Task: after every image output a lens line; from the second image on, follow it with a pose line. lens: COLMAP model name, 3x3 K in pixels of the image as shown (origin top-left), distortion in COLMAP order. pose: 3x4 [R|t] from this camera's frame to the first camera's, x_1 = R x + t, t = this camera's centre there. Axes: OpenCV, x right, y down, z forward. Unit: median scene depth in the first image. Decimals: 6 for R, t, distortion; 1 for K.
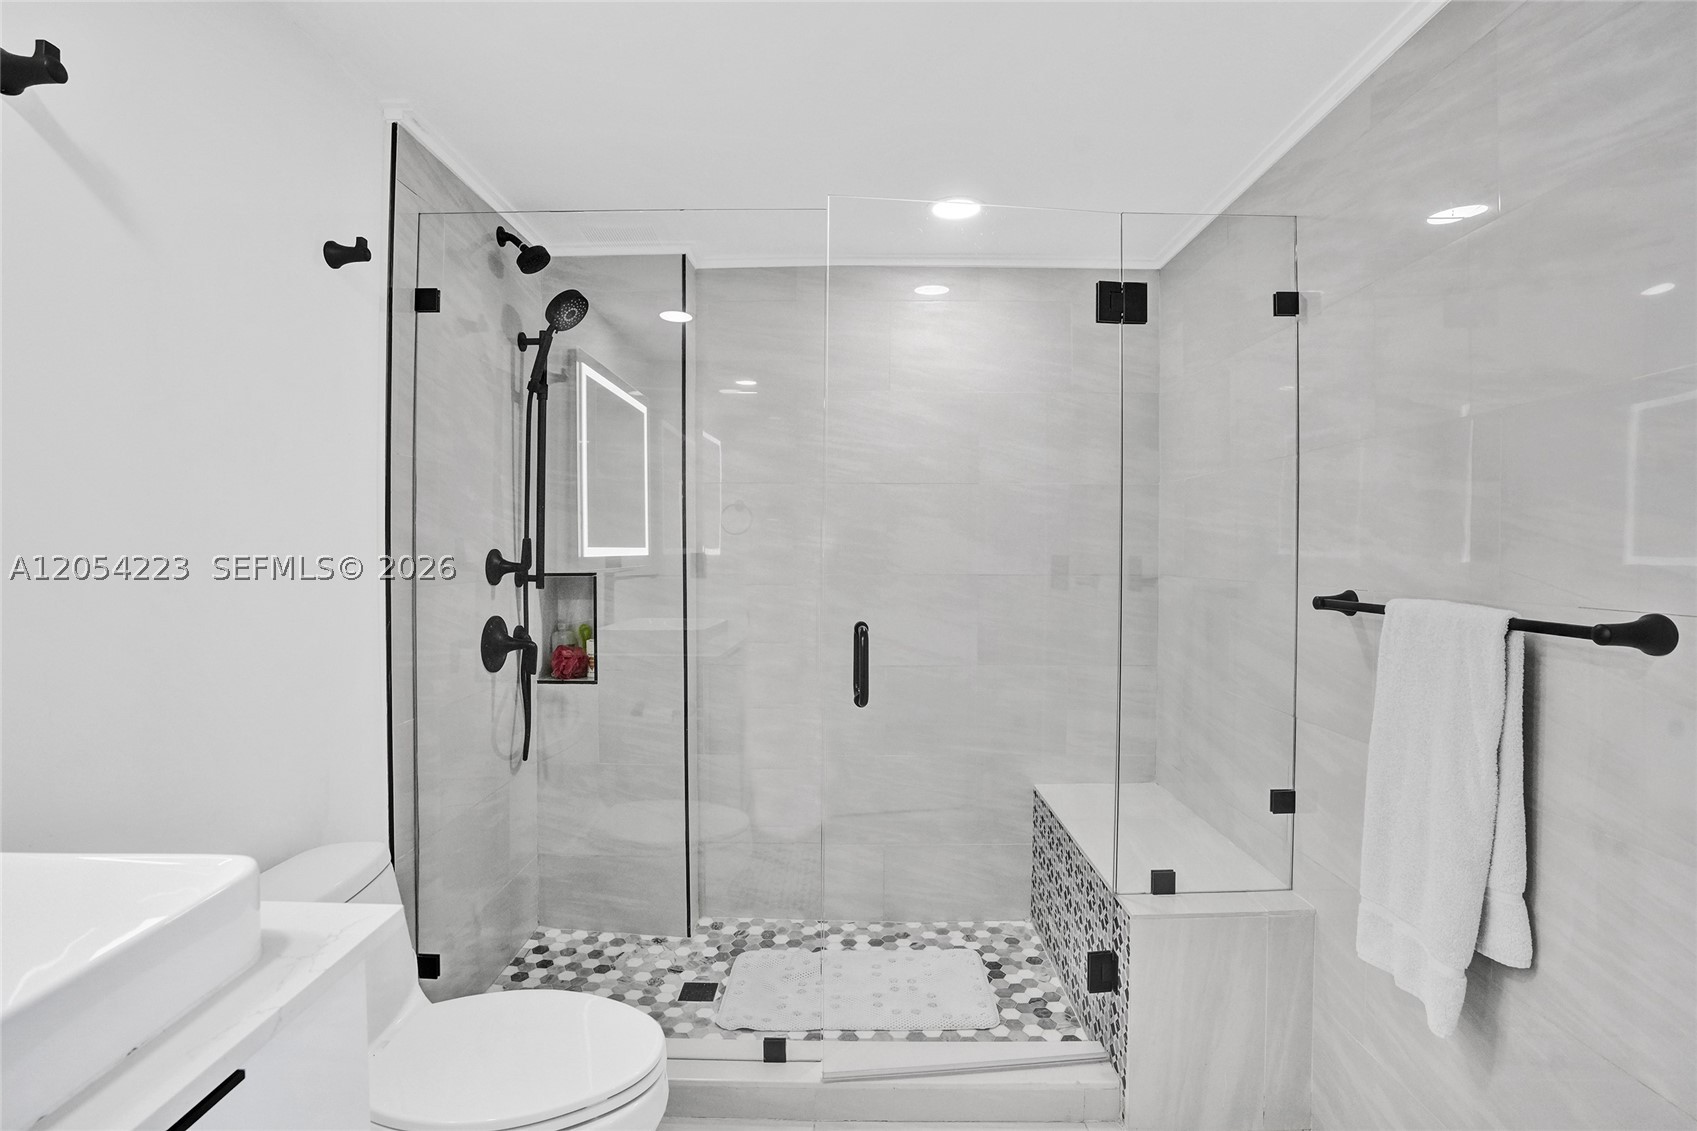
lens RADIAL K [[787.1, 0, 856.8], [0, 787.1, 567.8], [0, 0, 1]] dist [-0.071719, 0.029273]
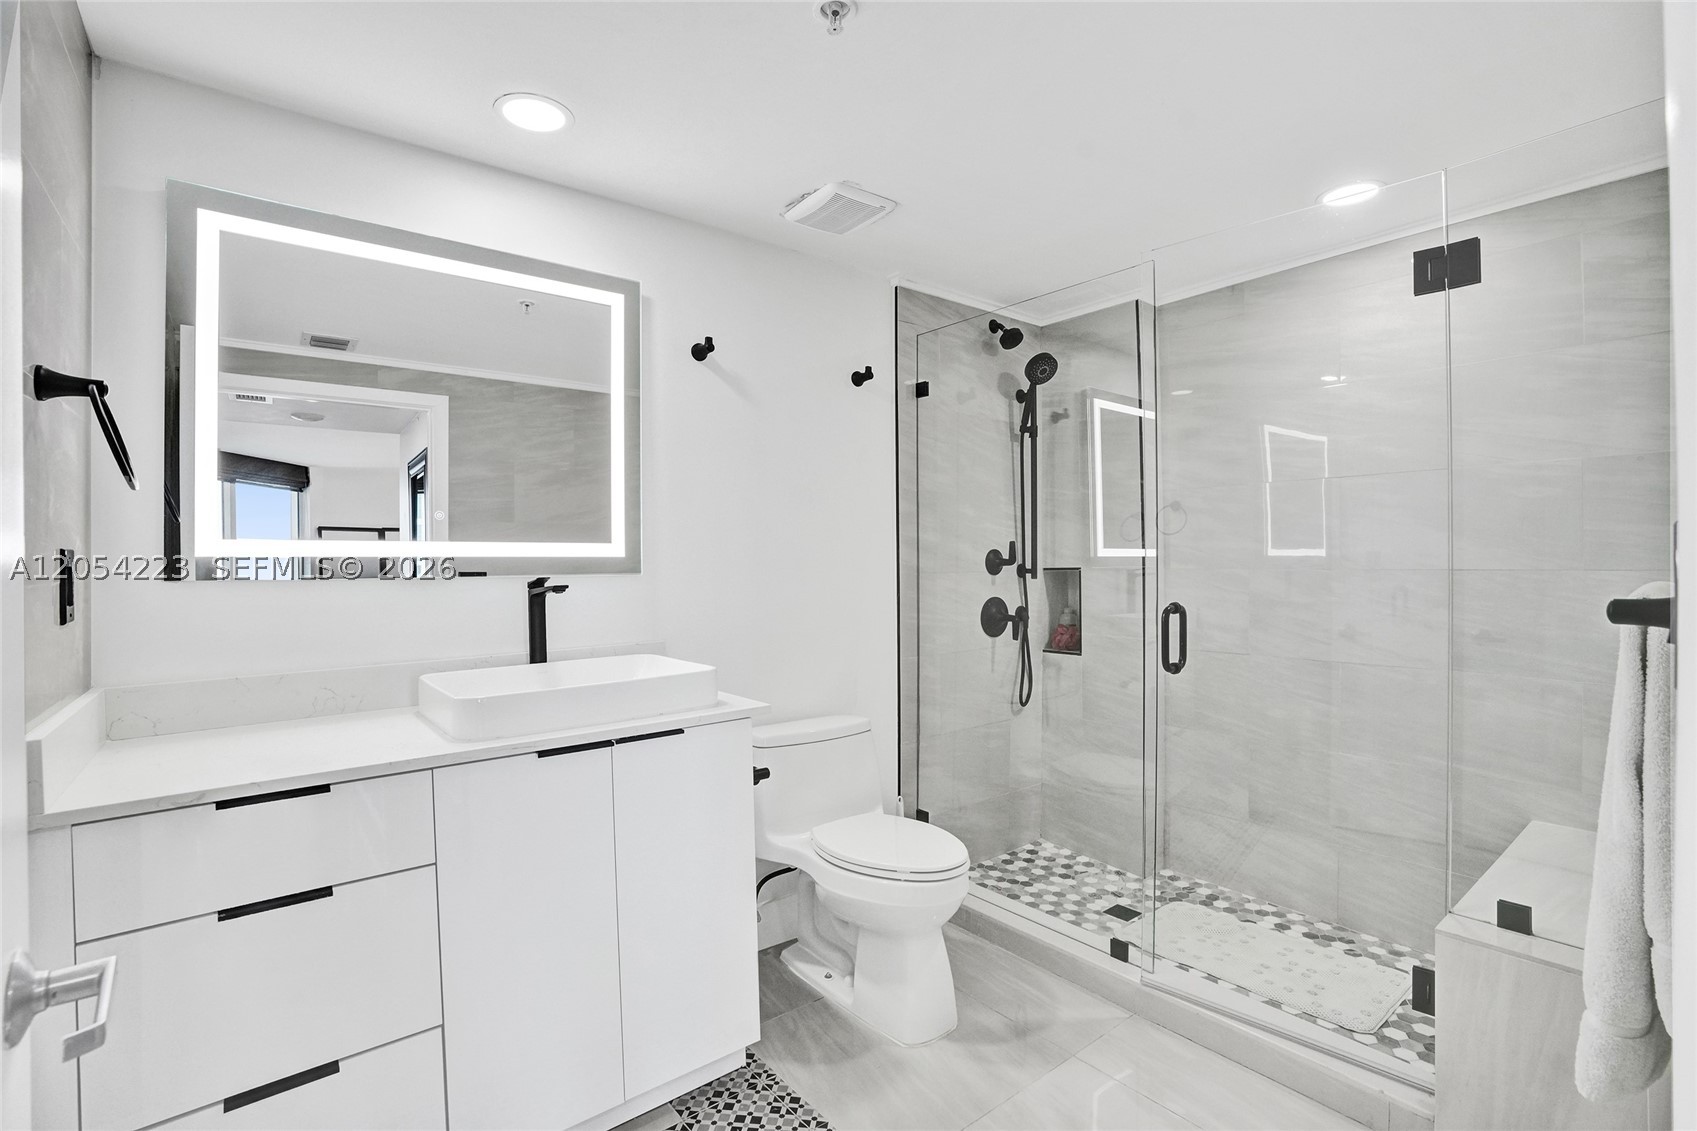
lens RADIAL K [[787.1, 0, 856.8], [0, 787.1, 567.8], [0, 0, 1]] dist [-0.071719, 0.029273]
pose [[0.630973, -0.001341, -0.775804, 0.432585], [-0.005018, 0.999971, -0.005811, 0.017450], [0.775789, 0.007559, 0.630947, -0.082294]]
